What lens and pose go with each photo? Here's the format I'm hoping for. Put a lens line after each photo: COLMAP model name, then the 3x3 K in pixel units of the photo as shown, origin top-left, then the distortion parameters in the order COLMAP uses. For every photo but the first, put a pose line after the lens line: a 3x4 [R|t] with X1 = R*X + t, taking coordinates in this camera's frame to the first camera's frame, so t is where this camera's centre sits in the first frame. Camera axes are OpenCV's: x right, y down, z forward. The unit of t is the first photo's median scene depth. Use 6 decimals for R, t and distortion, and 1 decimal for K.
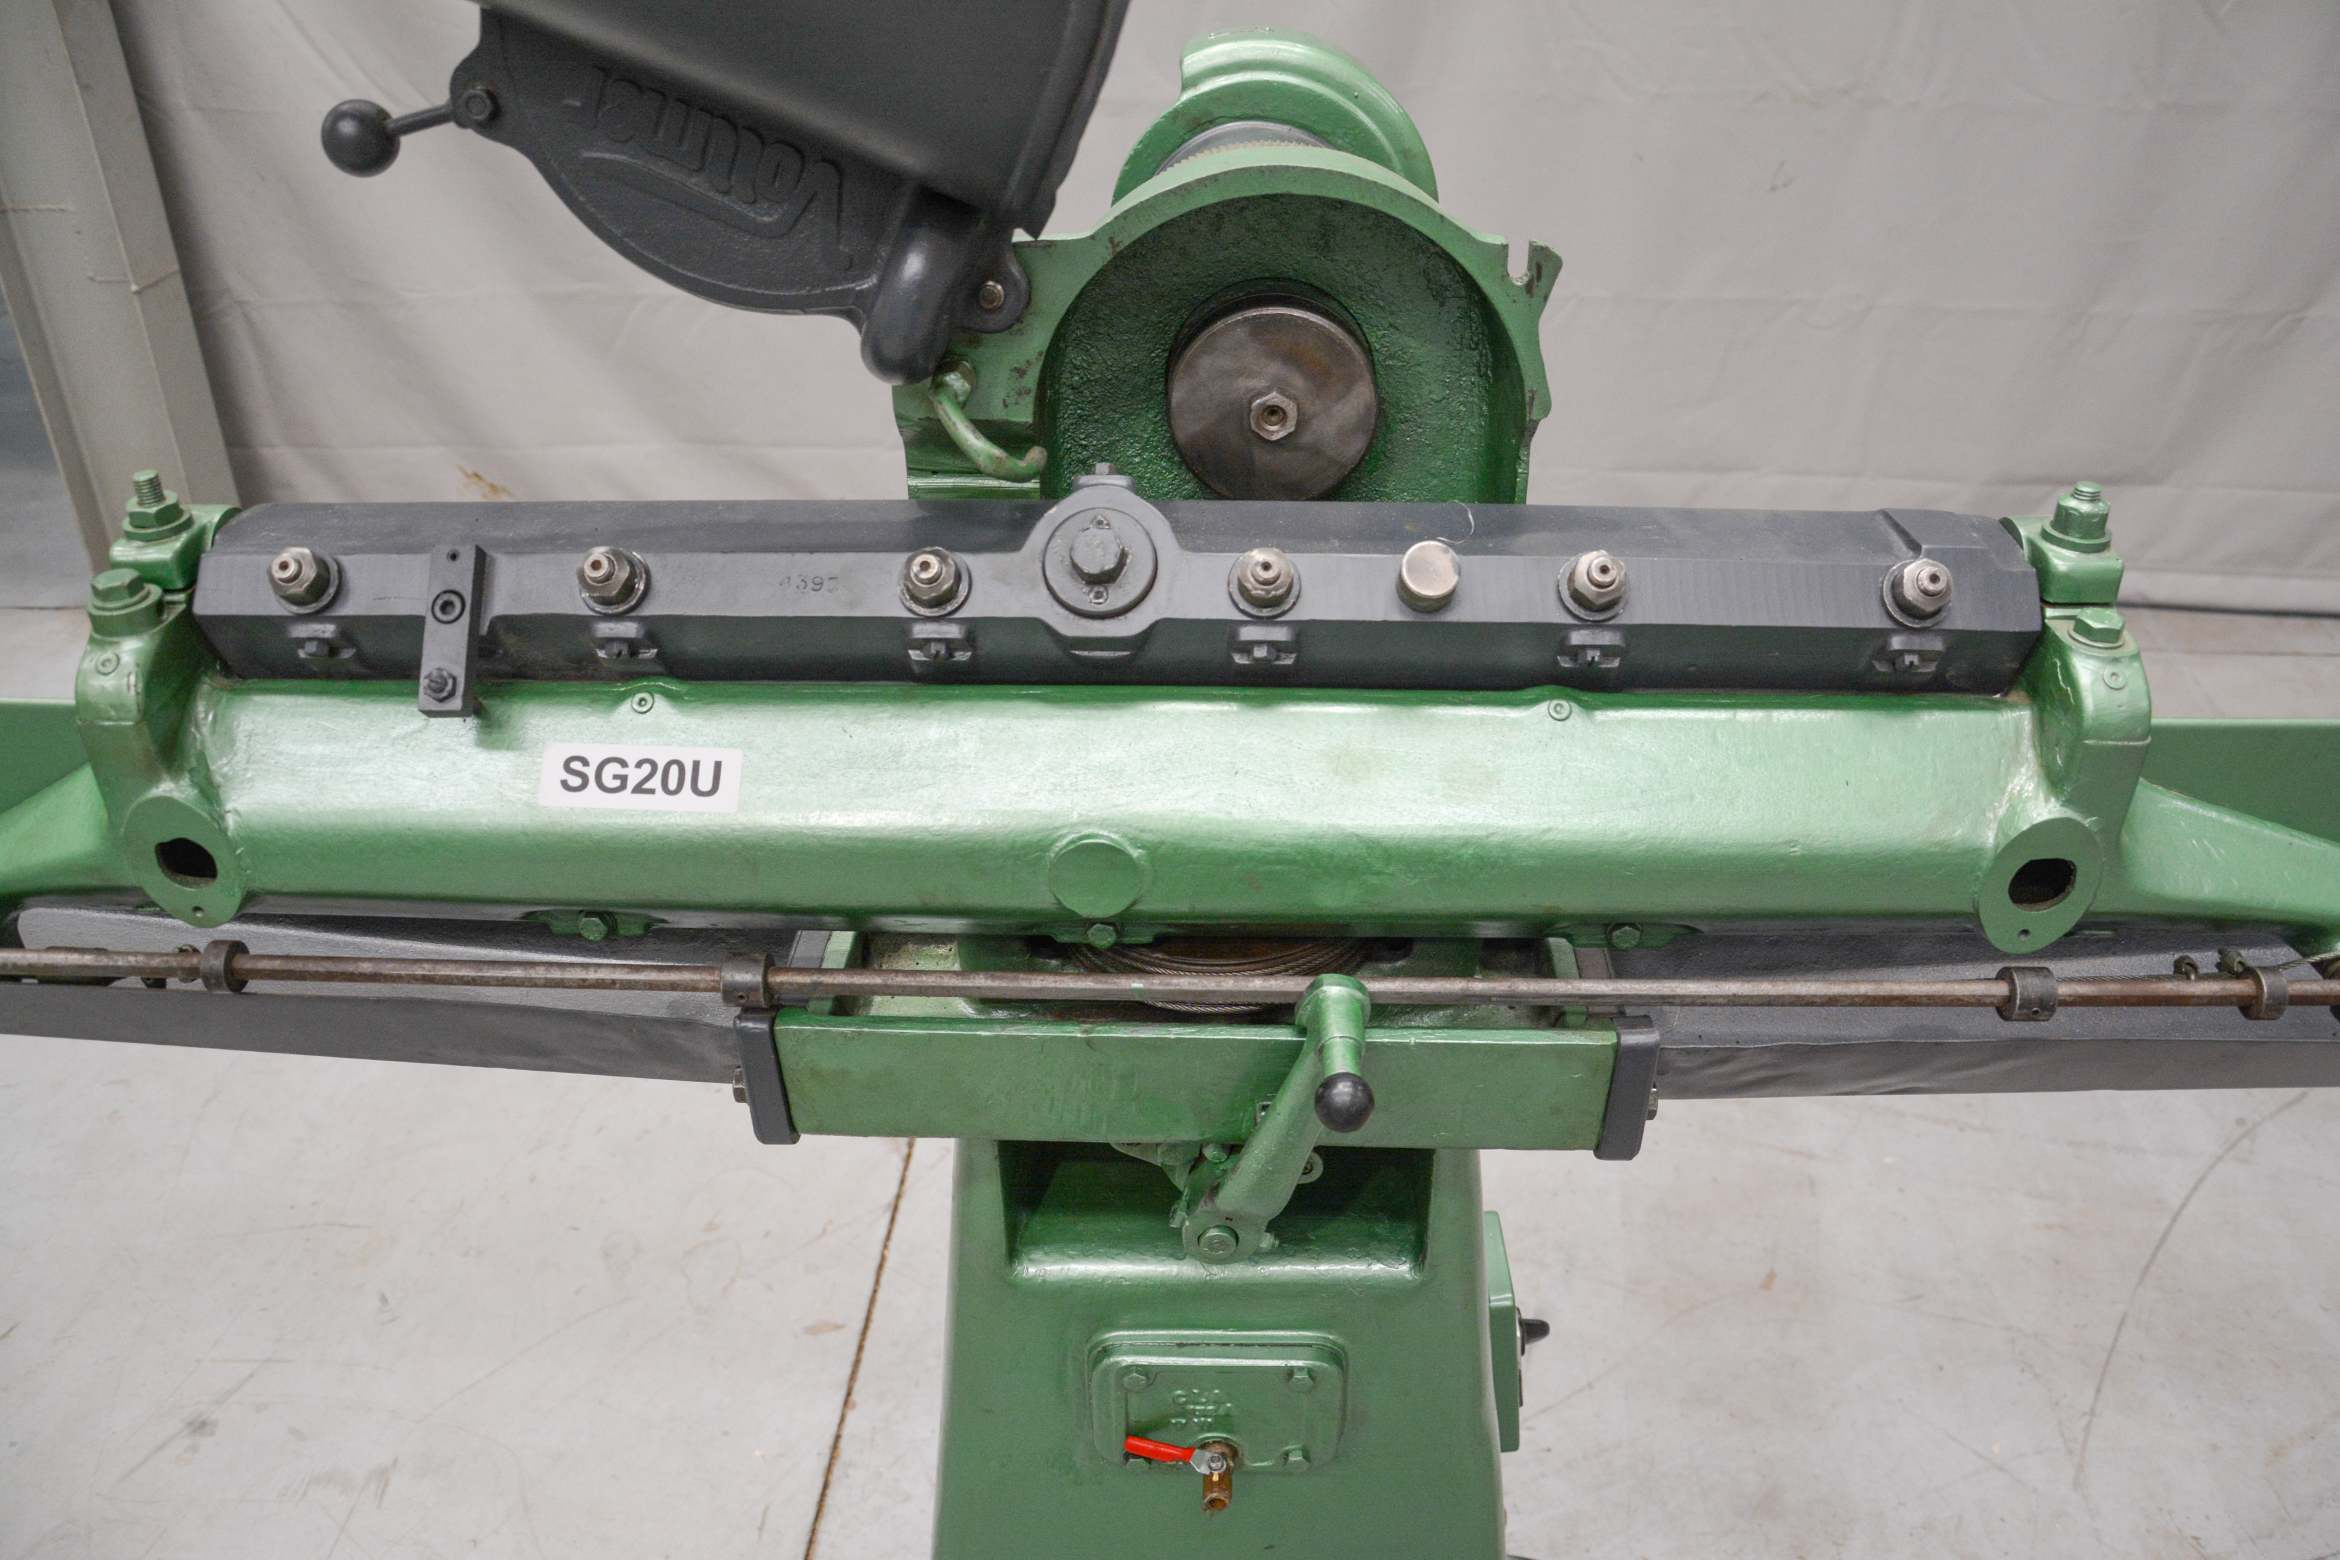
lens RADIAL K [[1835.3, 0, 1170.0], [0, 1835.3, 780.0], [0, 0, 1]] dist [-0.157569, 0.099842]
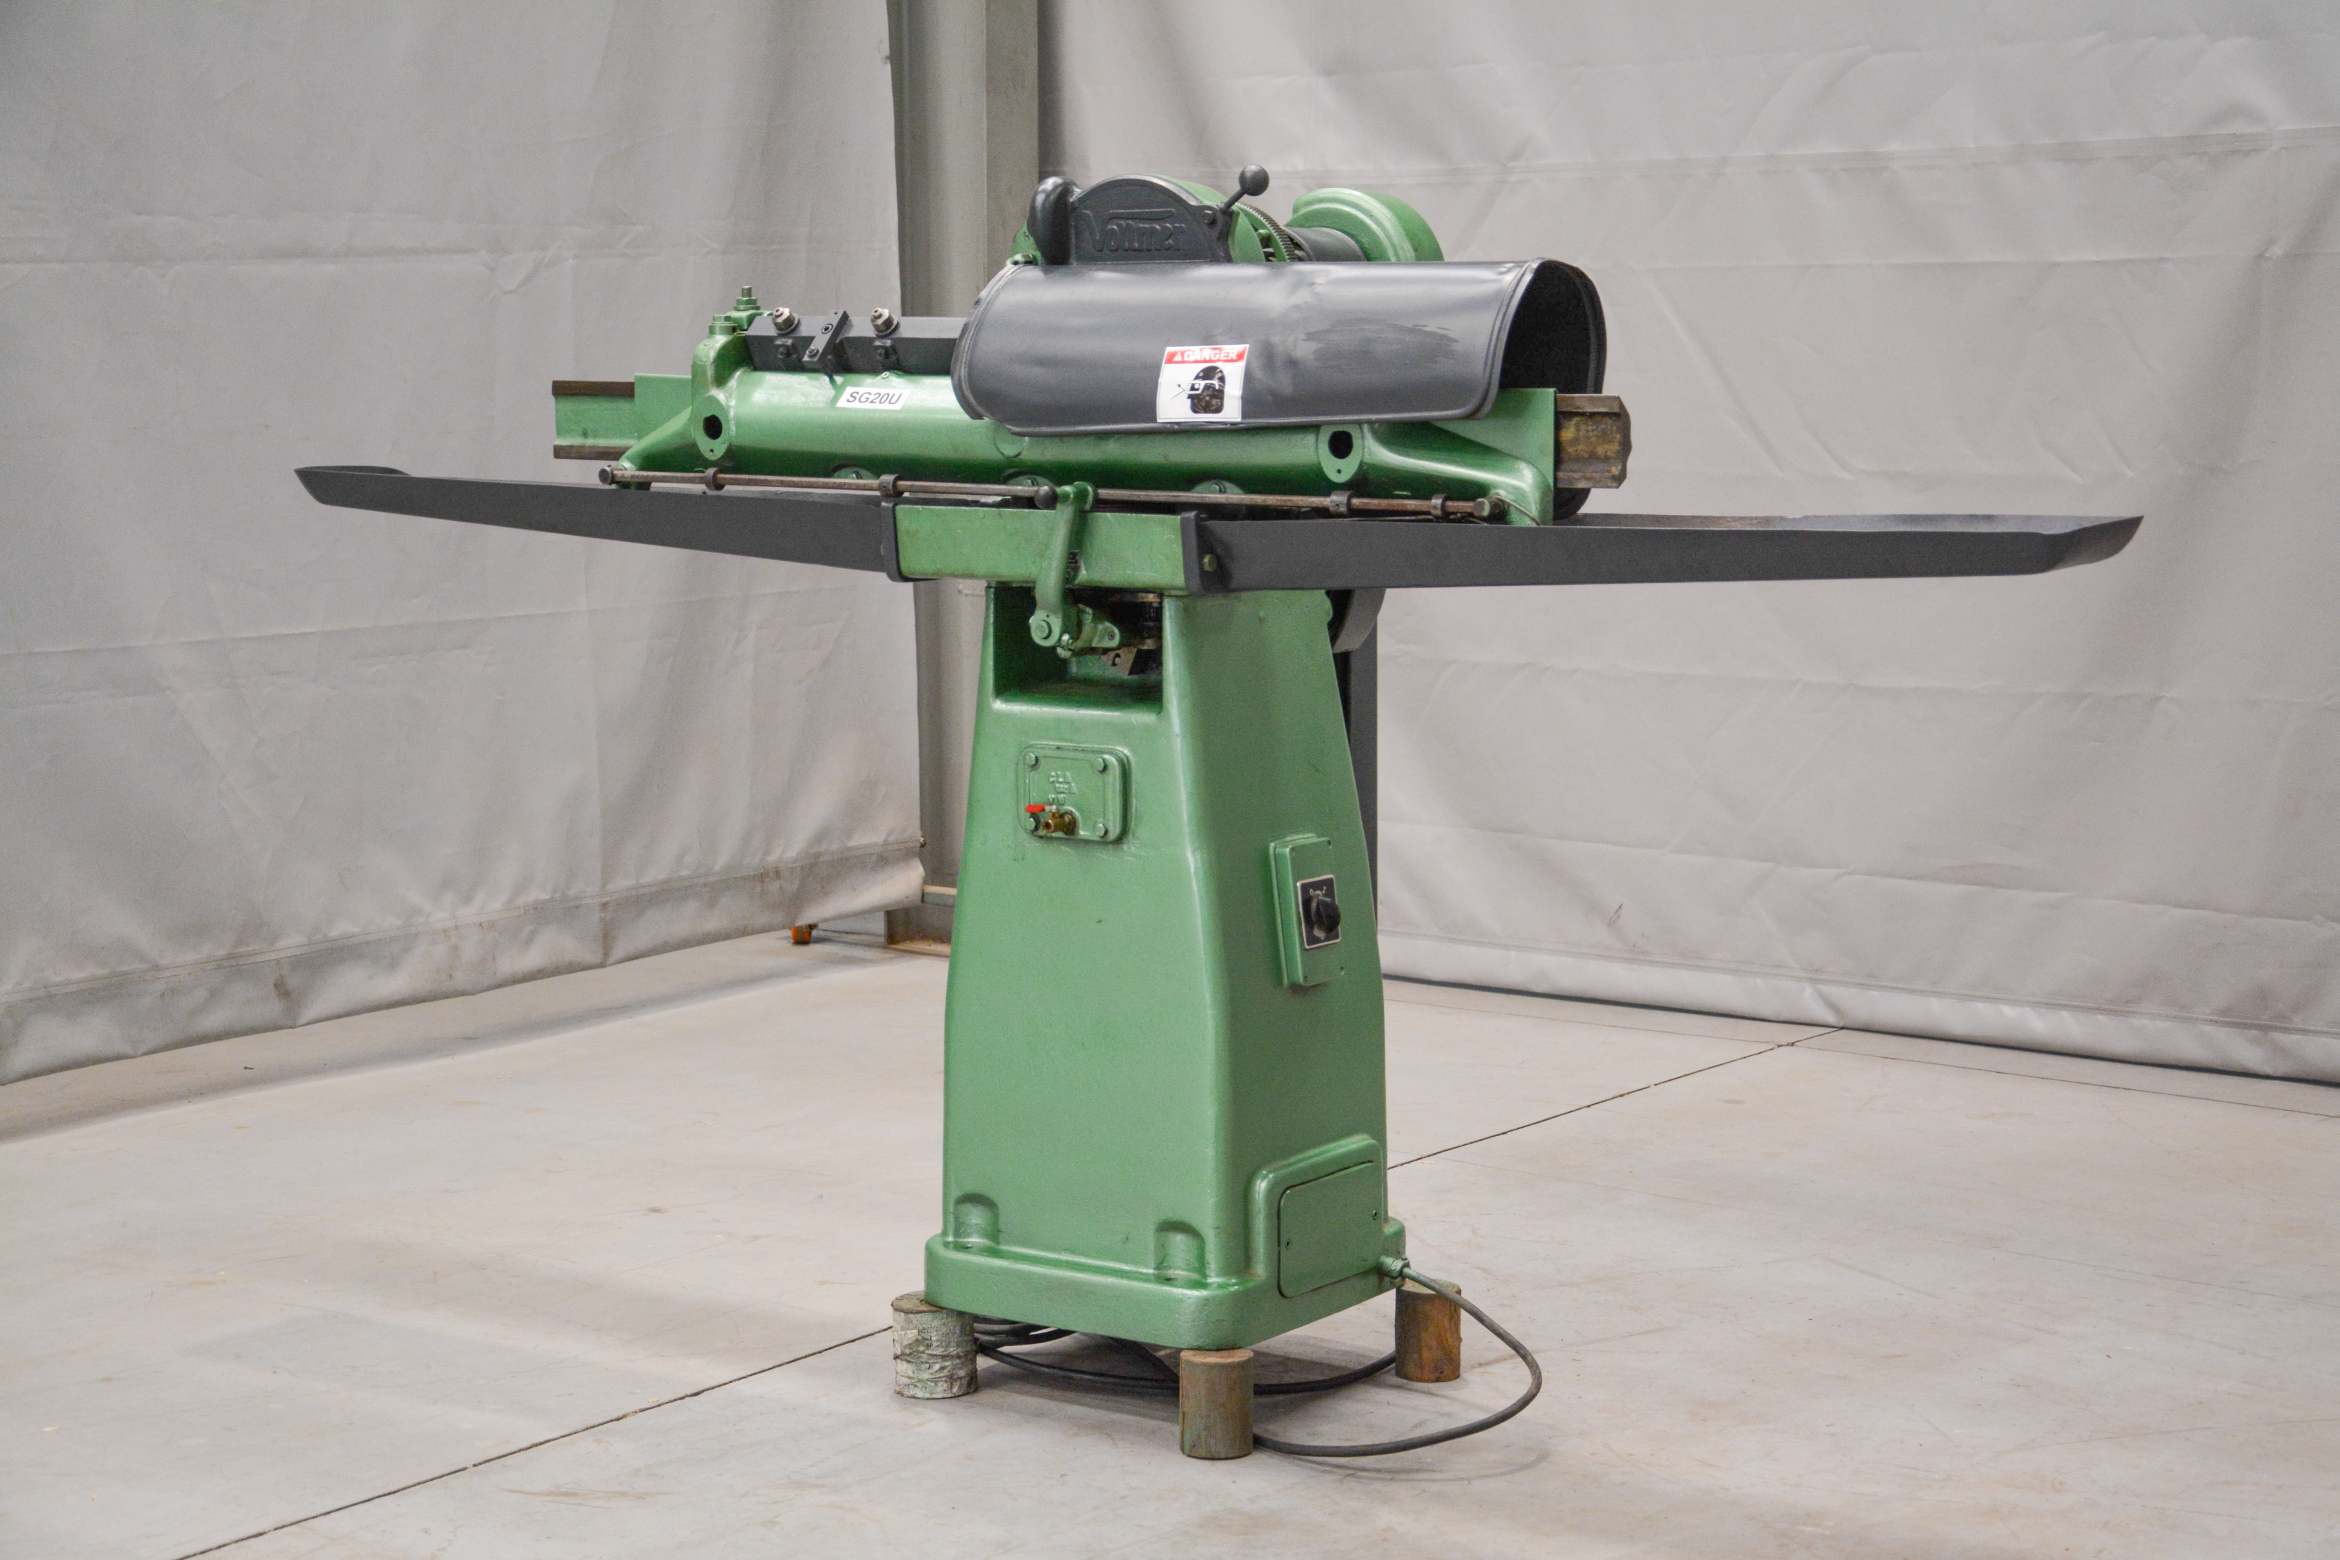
lens RADIAL K [[4093.4, 0, 1170.0], [0, 4093.4, 780.0], [0, 0, 1]] dist [0.289790, 0.171787]
pose [[0.834381, 0.068876, -0.546868, 3.166342], [-0.286169, 0.902095, -0.323005, 2.174732], [0.471080, 0.426006, 0.772401, -2.941051]]
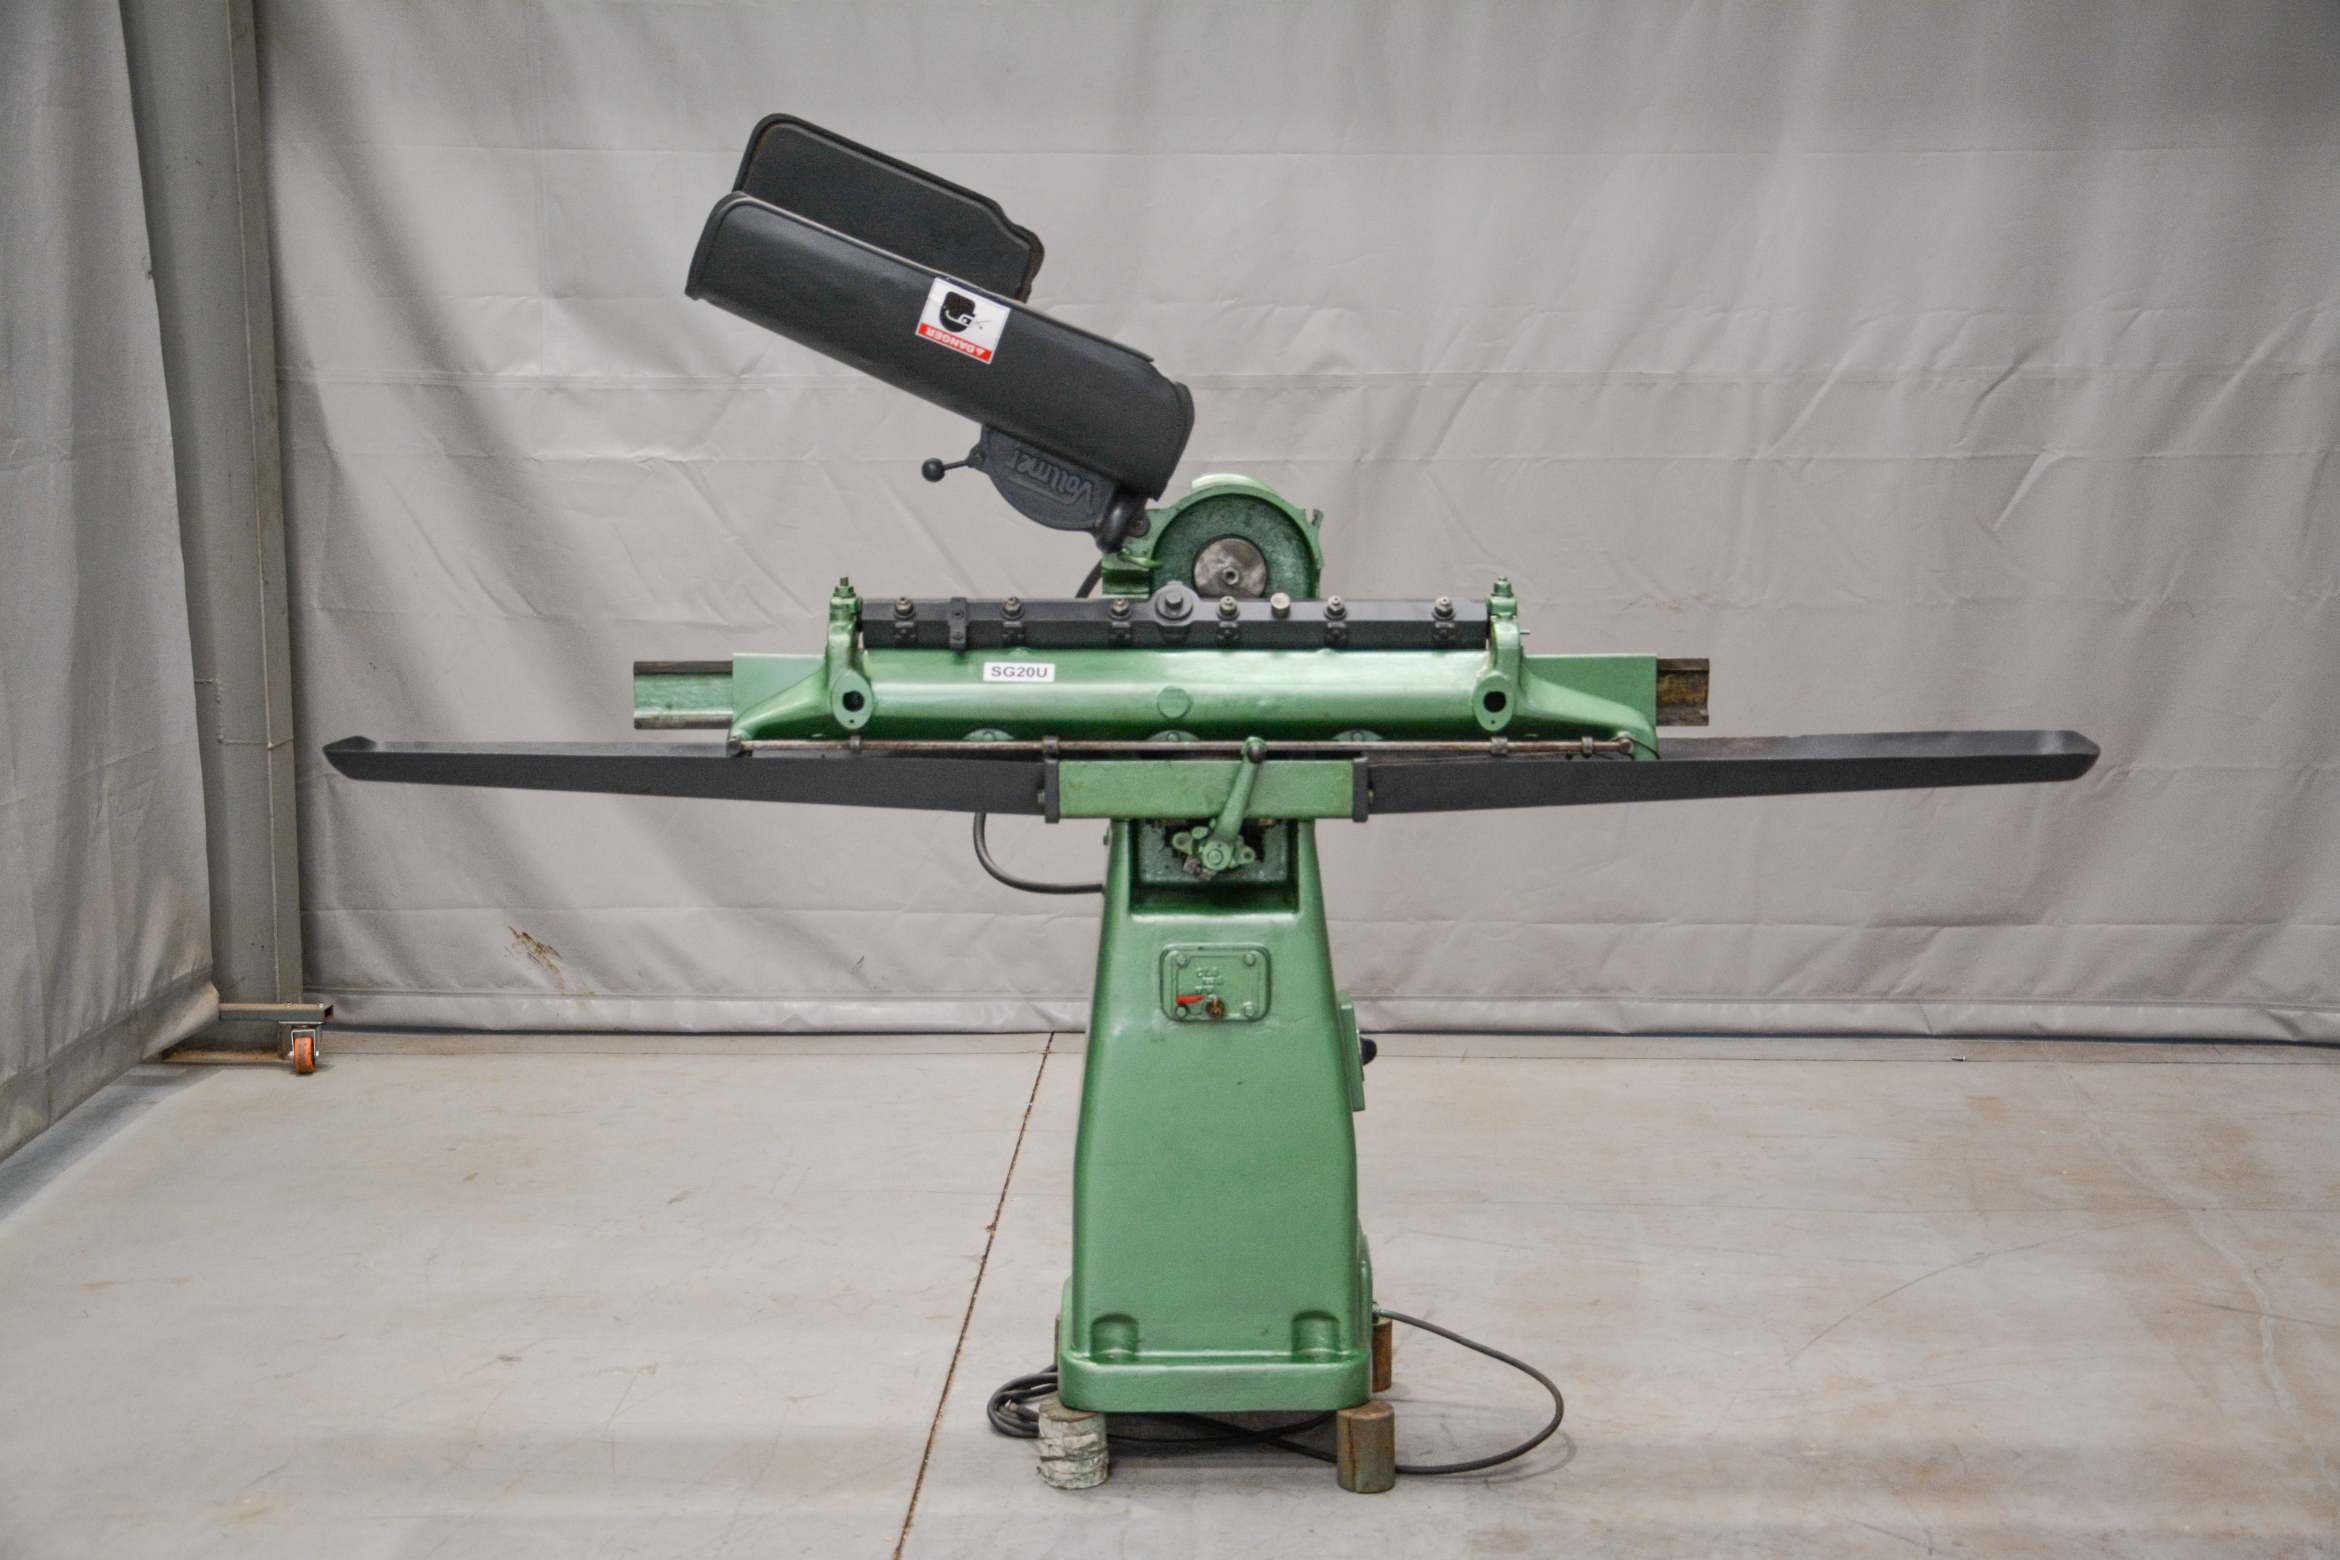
lens RADIAL K [[3134.6, 0, 1170.0], [0, 3134.6, 780.0], [0, 0, 1]] dist [0.033178, 0.606408]
pose [[0.999597, 0.000822, 0.028376, -0.191349], [0.010037, 0.924796, -0.380330, 2.114868], [-0.026555, 0.380461, 0.924415, -3.681951]]
